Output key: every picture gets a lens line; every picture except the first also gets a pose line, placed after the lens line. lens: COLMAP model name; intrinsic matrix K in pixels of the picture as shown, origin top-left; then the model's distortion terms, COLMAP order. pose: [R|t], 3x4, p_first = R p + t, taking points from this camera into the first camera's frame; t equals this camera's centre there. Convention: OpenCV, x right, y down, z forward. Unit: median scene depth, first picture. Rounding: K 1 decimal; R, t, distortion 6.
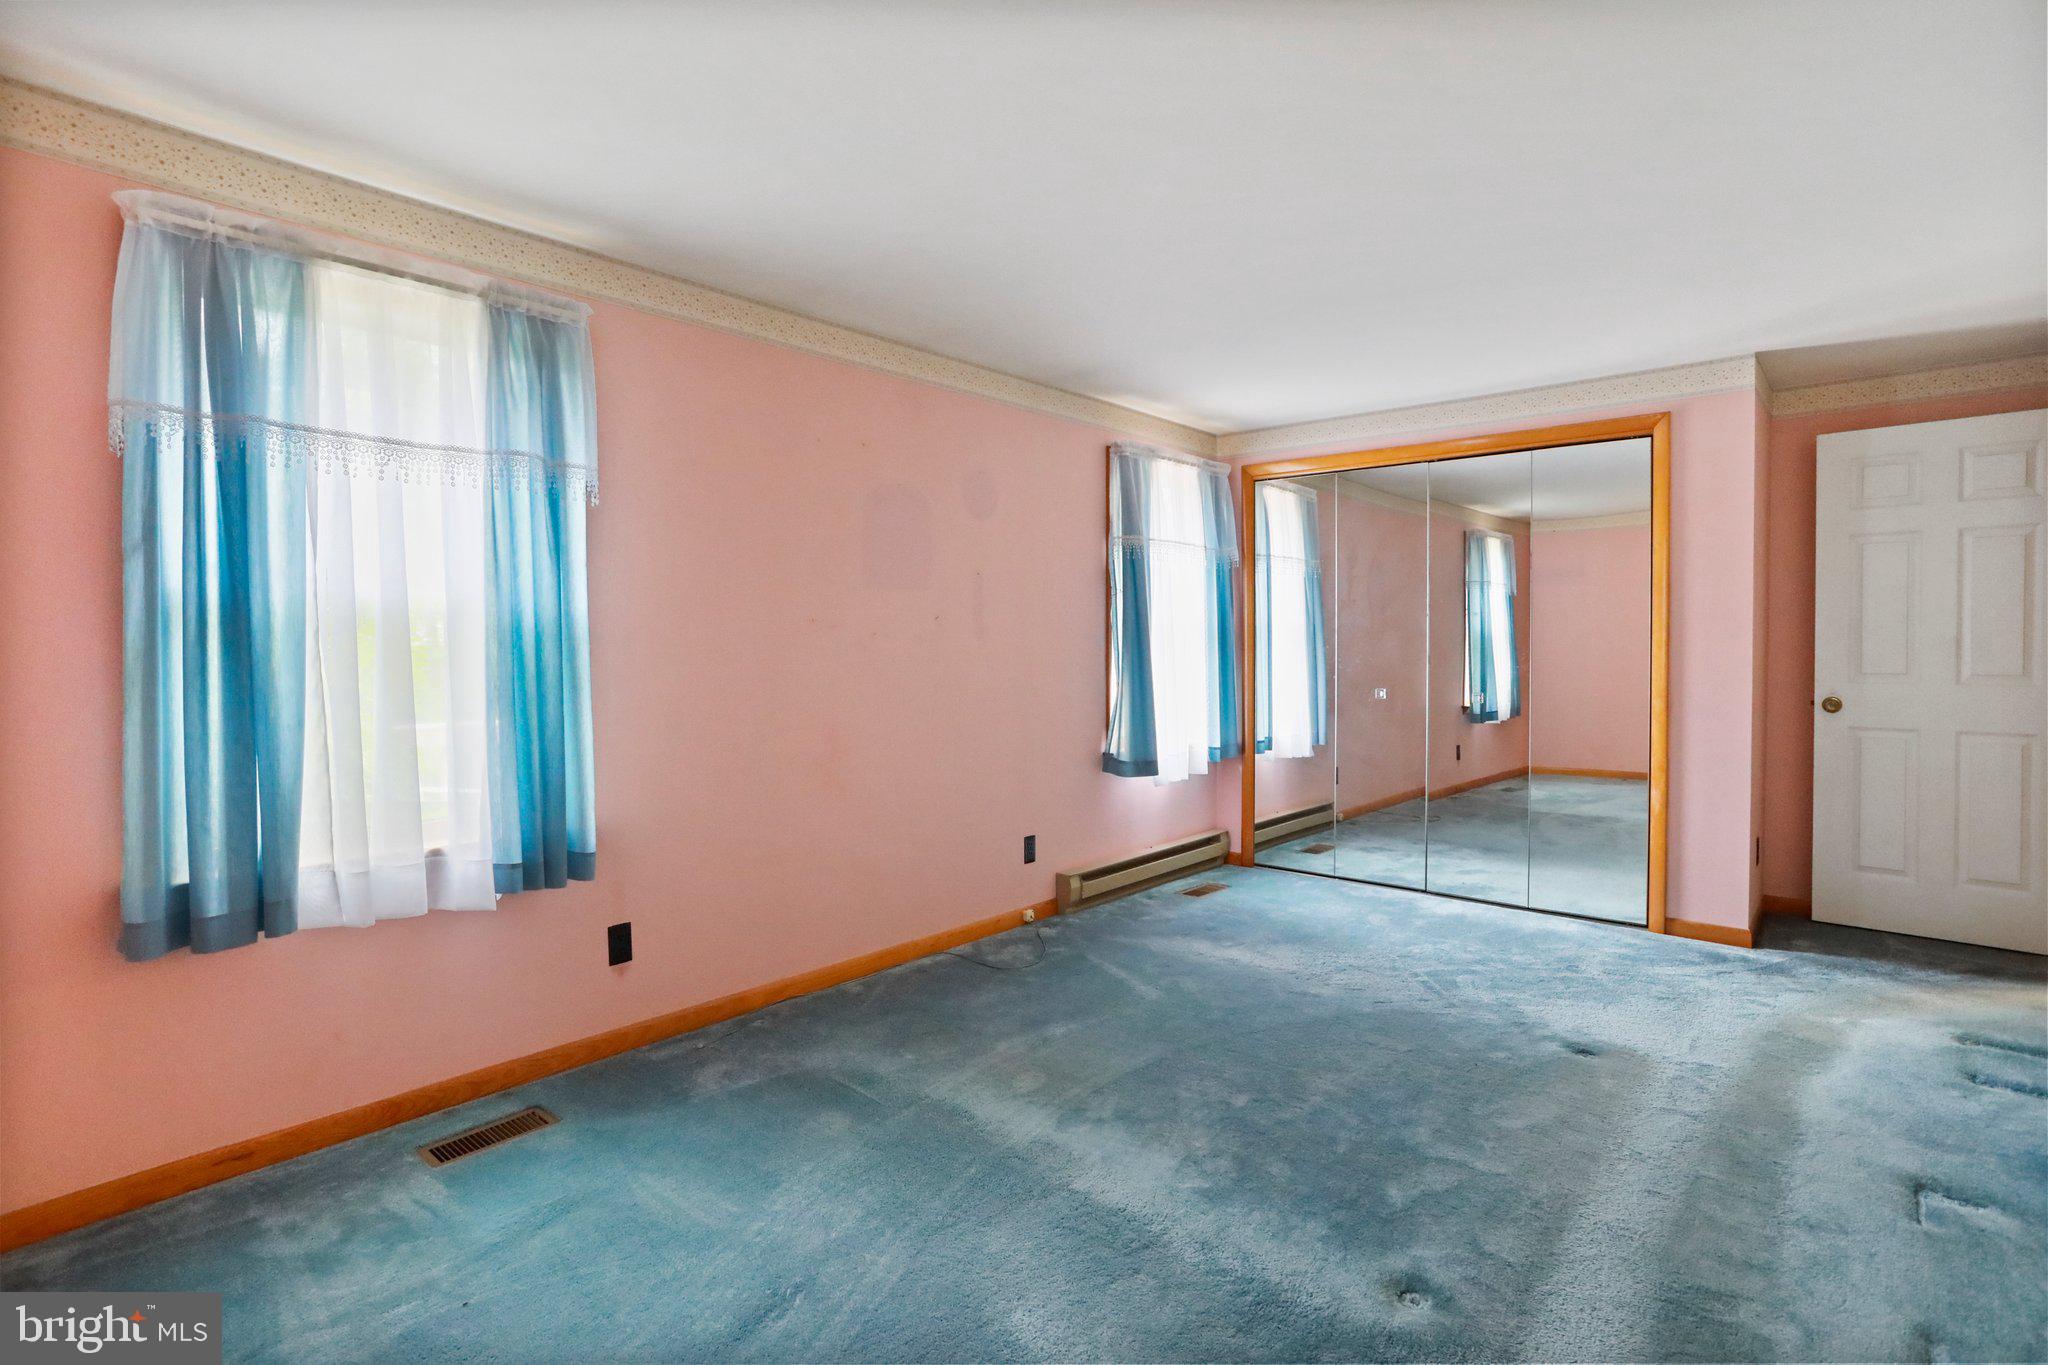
lens RADIAL K [[992.4, 0, 1028.1], [0, 992.4, 666.9], [0, 0, 1]] dist [-0.030304, 0.015202]
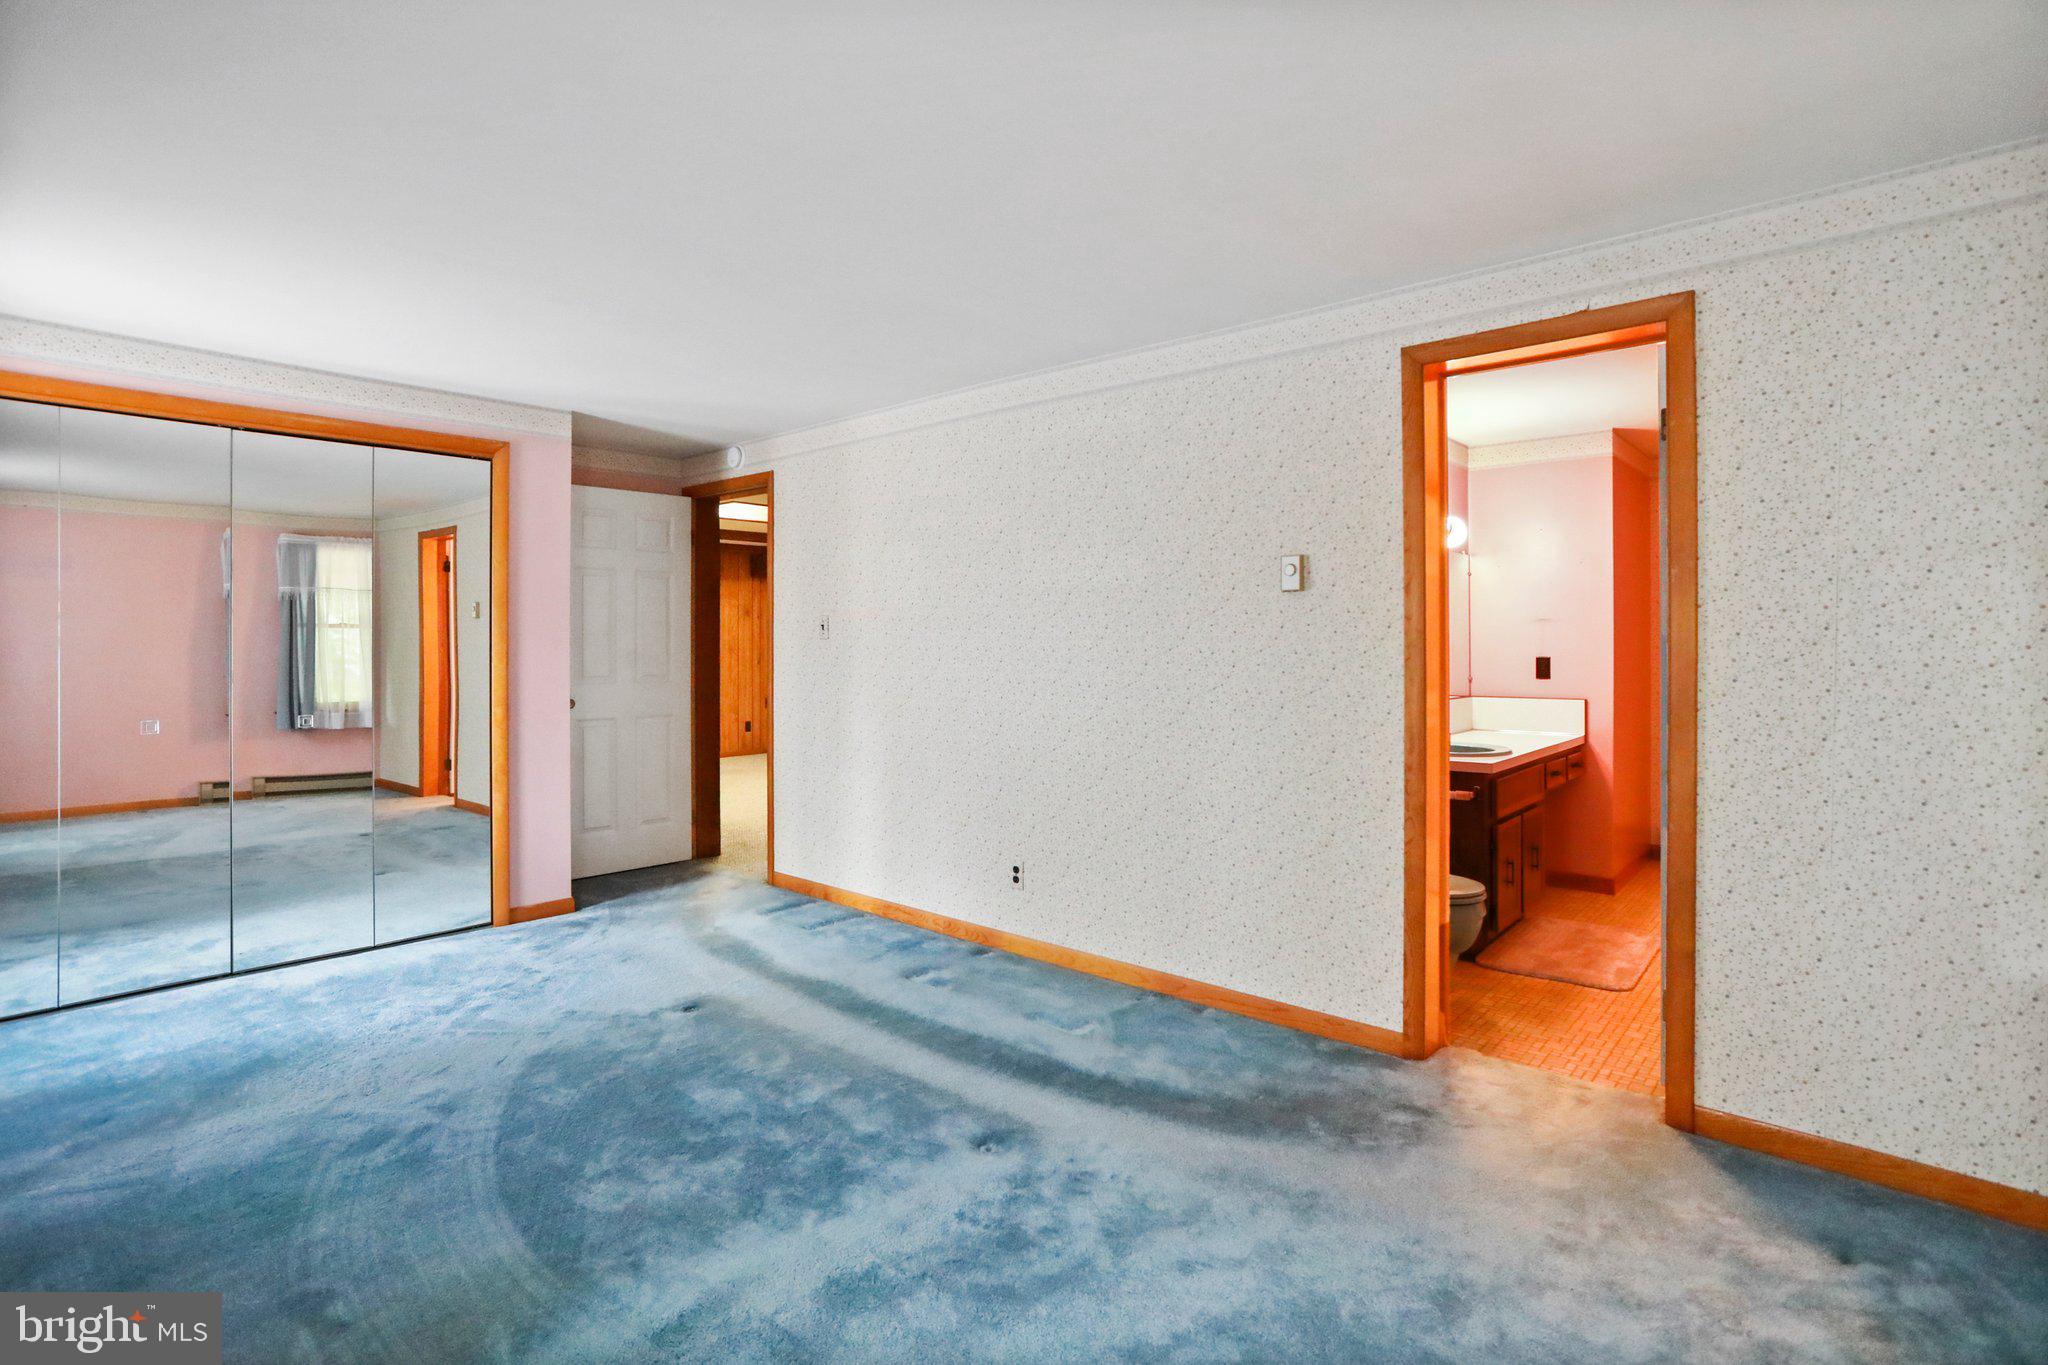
lens RADIAL K [[992.4, 0, 1024.5], [0, 992.4, 641.9], [0, 0, 1]] dist [-0.030304, 0.015202]
pose [[0.019405, 0.002027, 0.999810, -0.452583], [0.028822, 0.999581, -0.002586, -0.020453], [-0.999396, 0.028867, 0.019338, 0.433679]]
